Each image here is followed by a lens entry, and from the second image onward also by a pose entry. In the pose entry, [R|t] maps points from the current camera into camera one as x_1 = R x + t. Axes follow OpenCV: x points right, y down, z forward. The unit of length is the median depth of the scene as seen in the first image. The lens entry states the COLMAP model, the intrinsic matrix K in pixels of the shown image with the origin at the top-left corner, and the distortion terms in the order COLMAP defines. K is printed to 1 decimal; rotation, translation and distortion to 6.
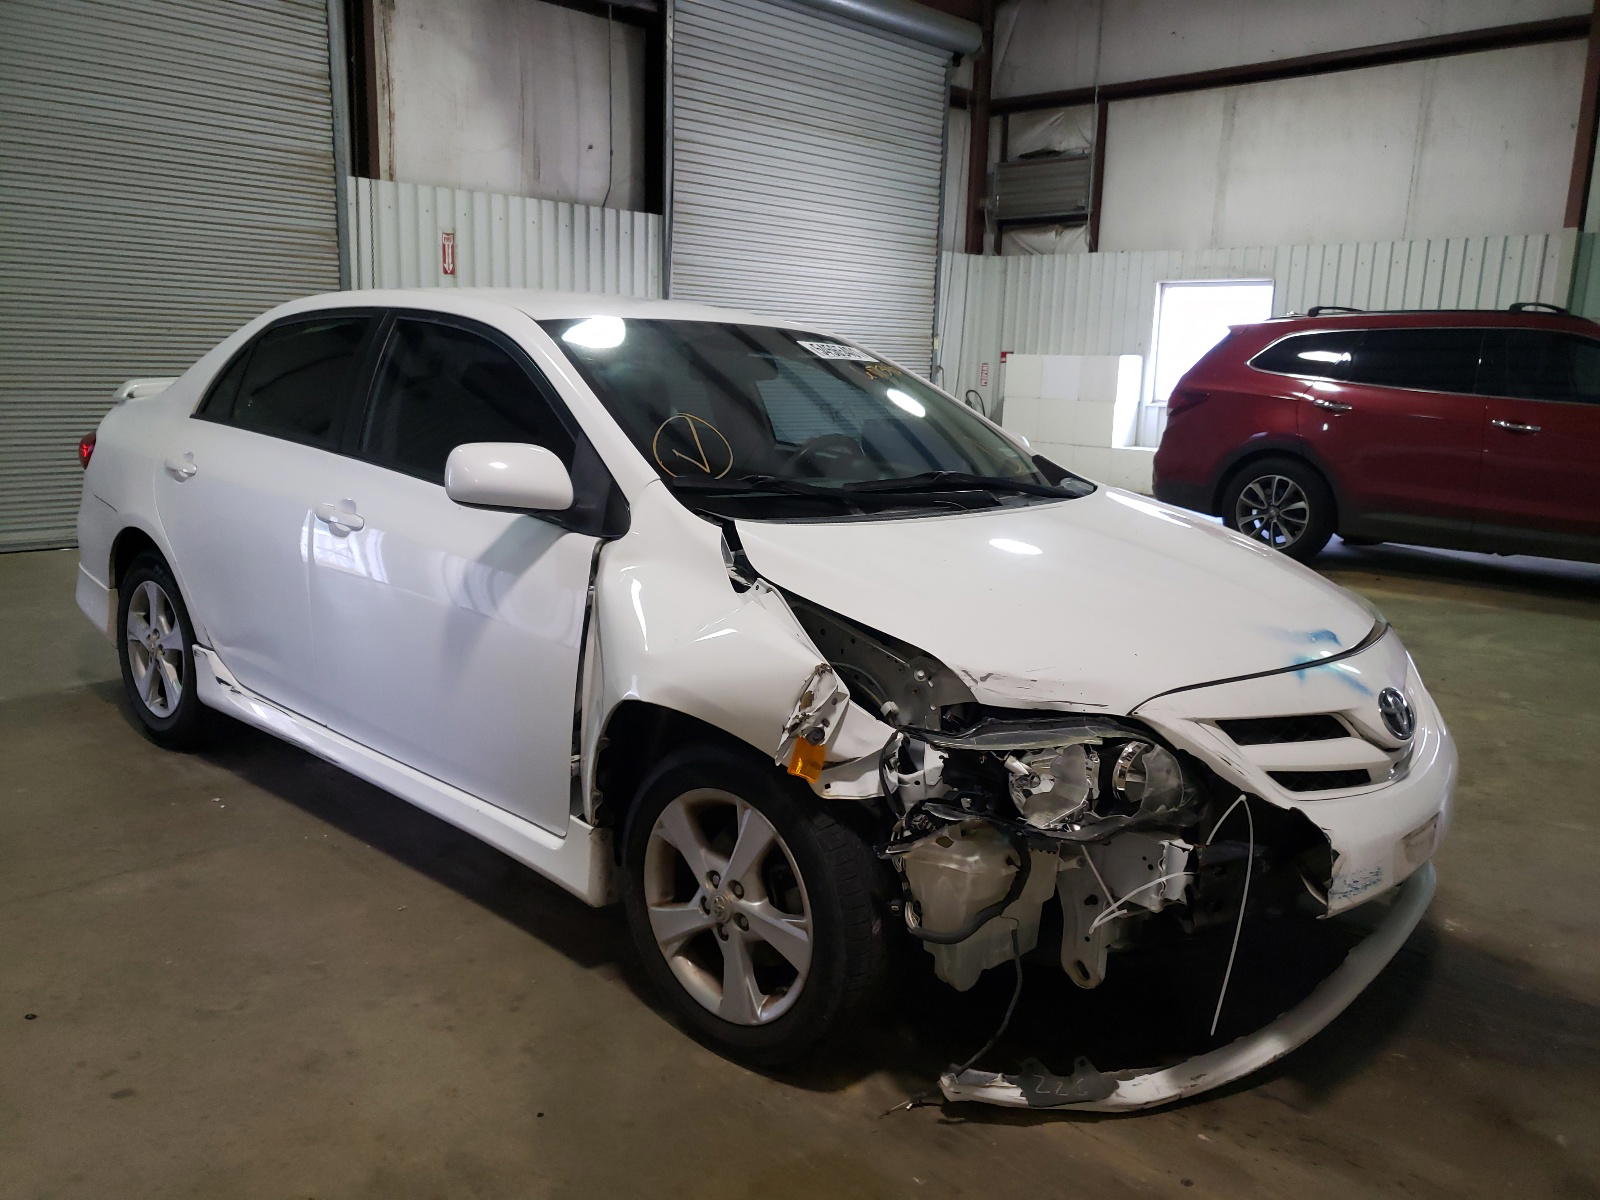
lens RADIAL K [[1254.9, 0, 800.0], [0, 1254.9, 600.0], [0, 0, 1]] dist [-0.000695, -0.014215]
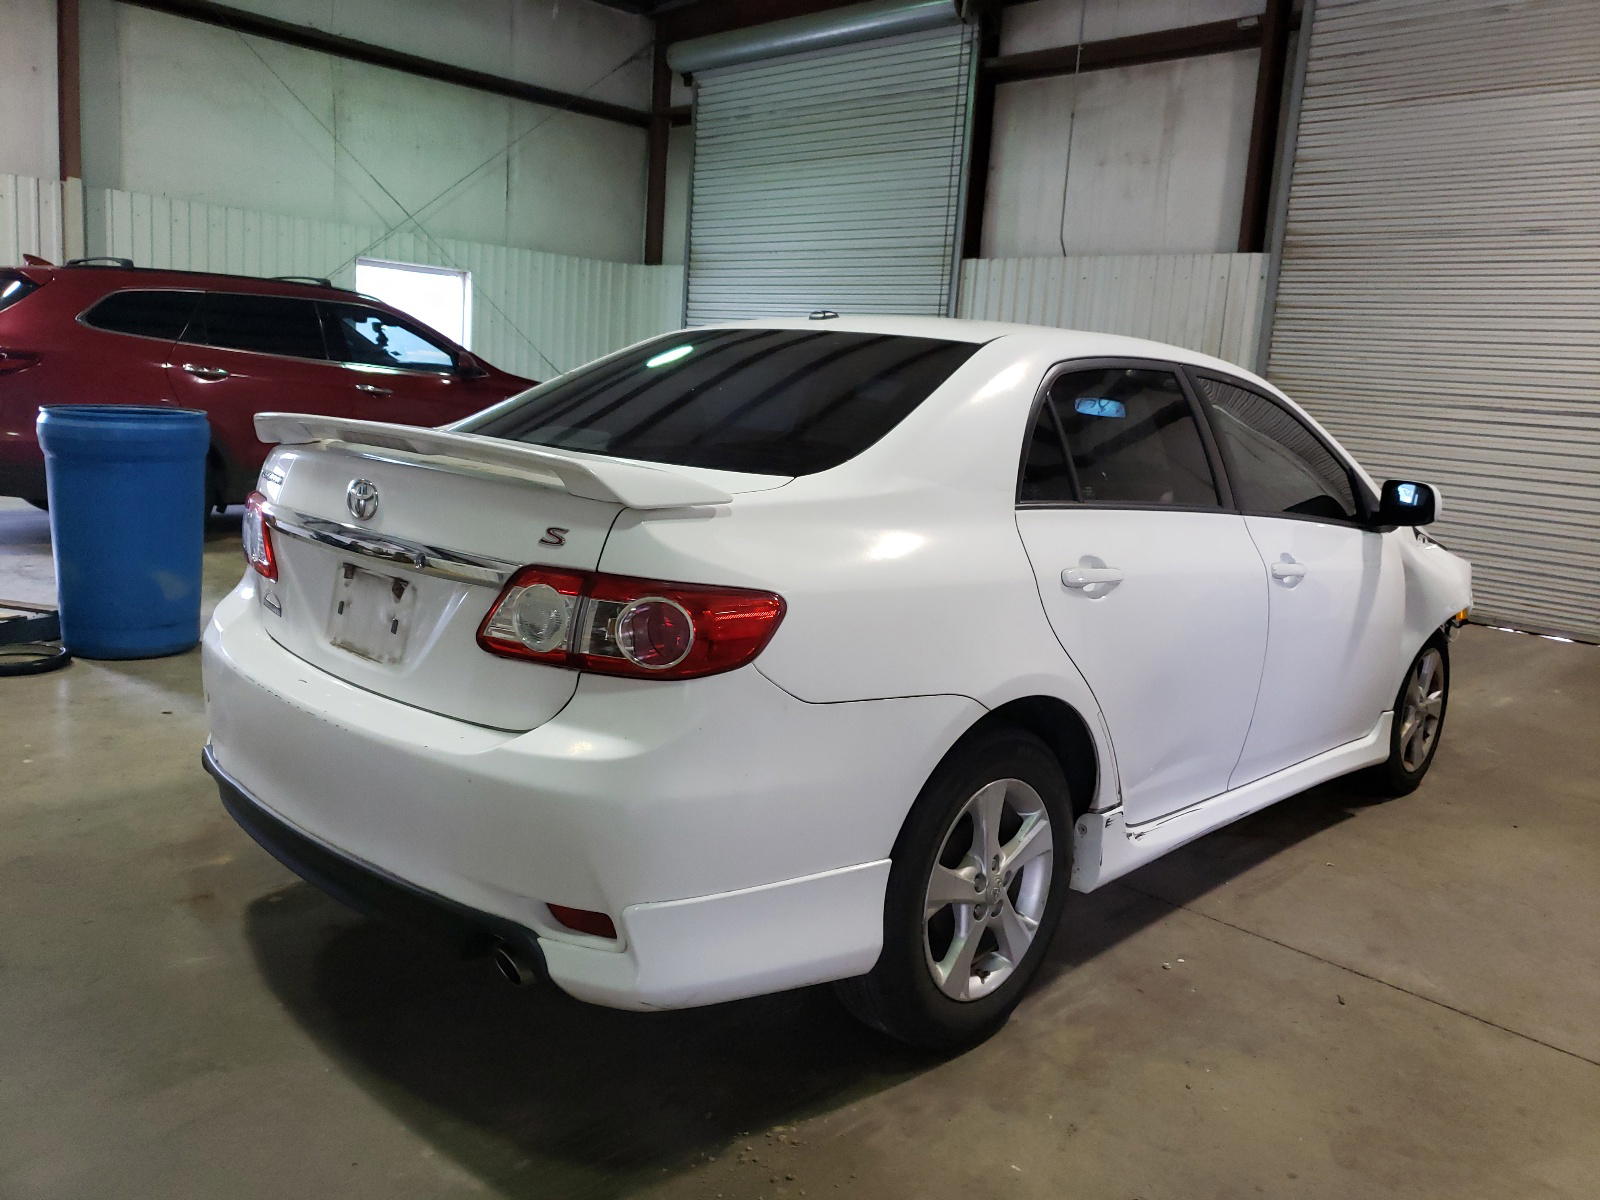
lens RADIAL K [[1254.9, 0, 800.0], [0, 1254.9, 600.0], [0, 0, 1]] dist [-0.000695, -0.014215]
pose [[0.015497, -0.200794, 0.979511, -1.908777], [0.123868, 0.972468, 0.197390, -0.410009], [-0.992178, 0.118271, 0.039943, 1.841654]]
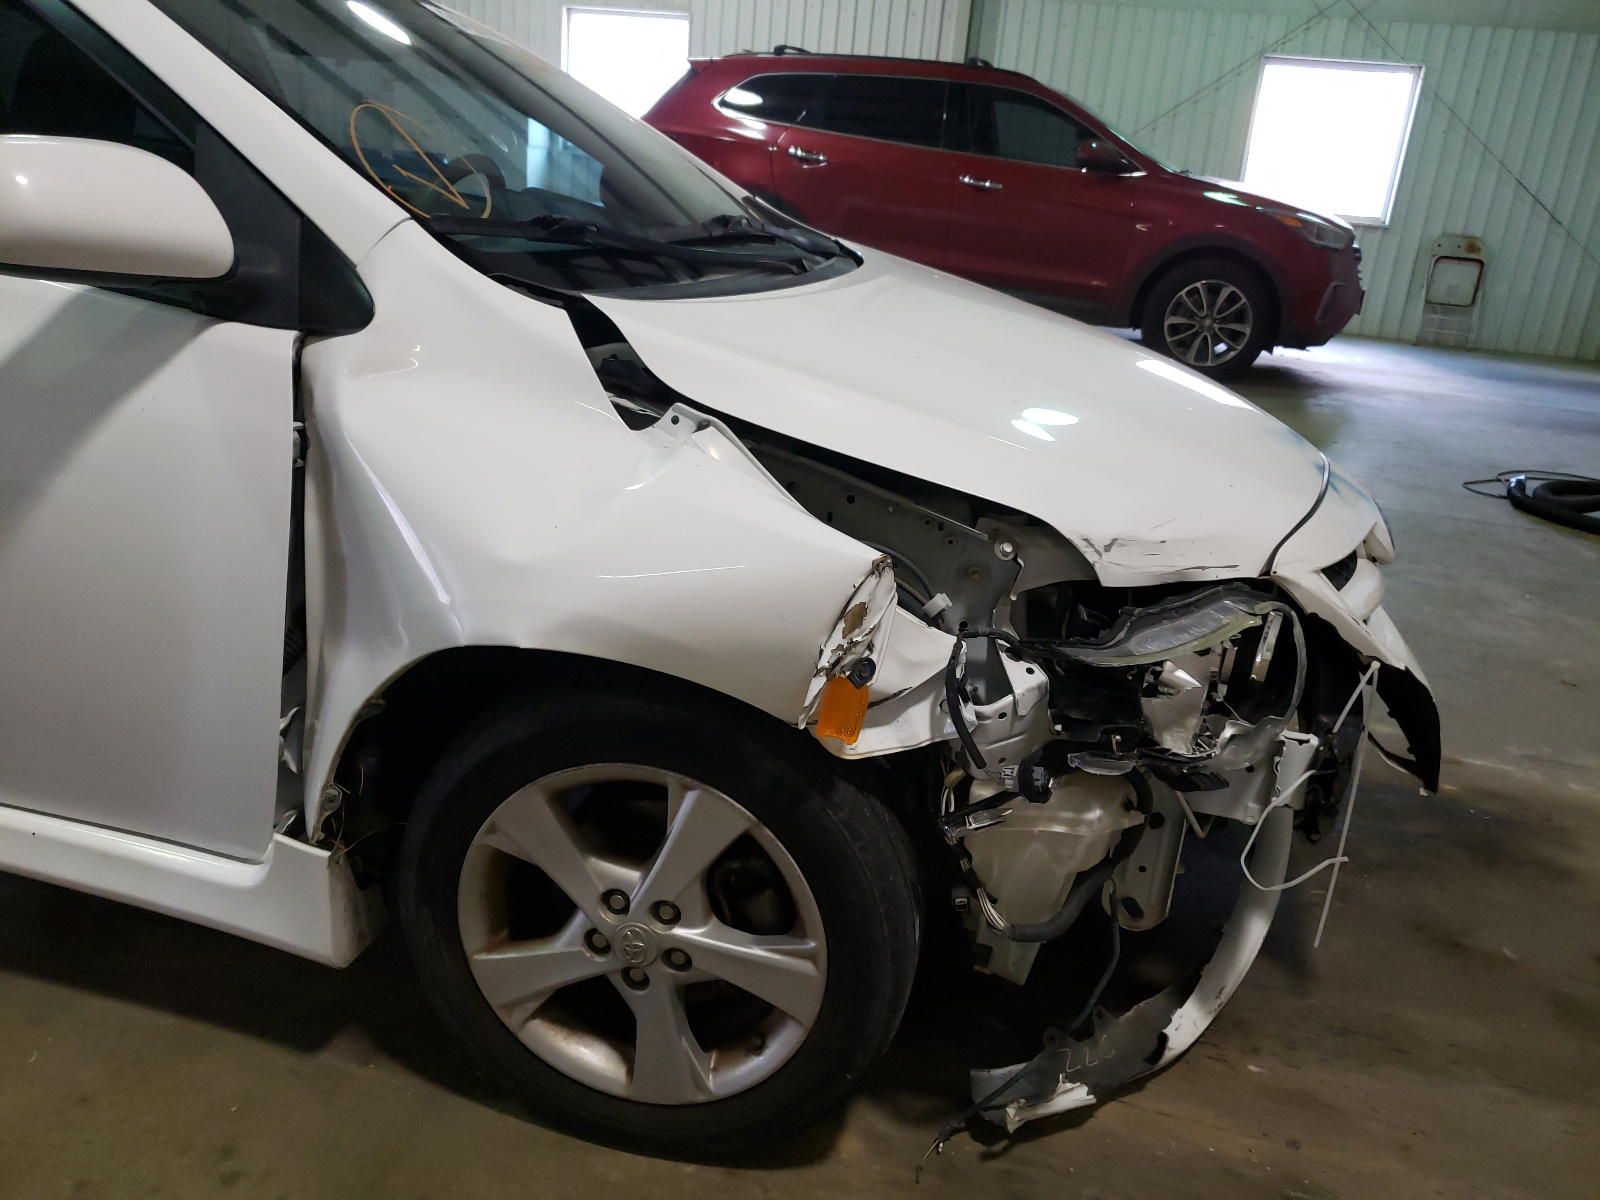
lens RADIAL K [[1238.8, 0, 802.5], [0, 1238.8, 577.9], [0, 0, 1]] dist [0.024349, 0.004065]
pose [[0.867600, -0.122552, 0.481924, -0.268198], [0.036571, 0.982256, 0.183947, -0.040551], [-0.495915, -0.141968, 0.856687, 0.471287]]
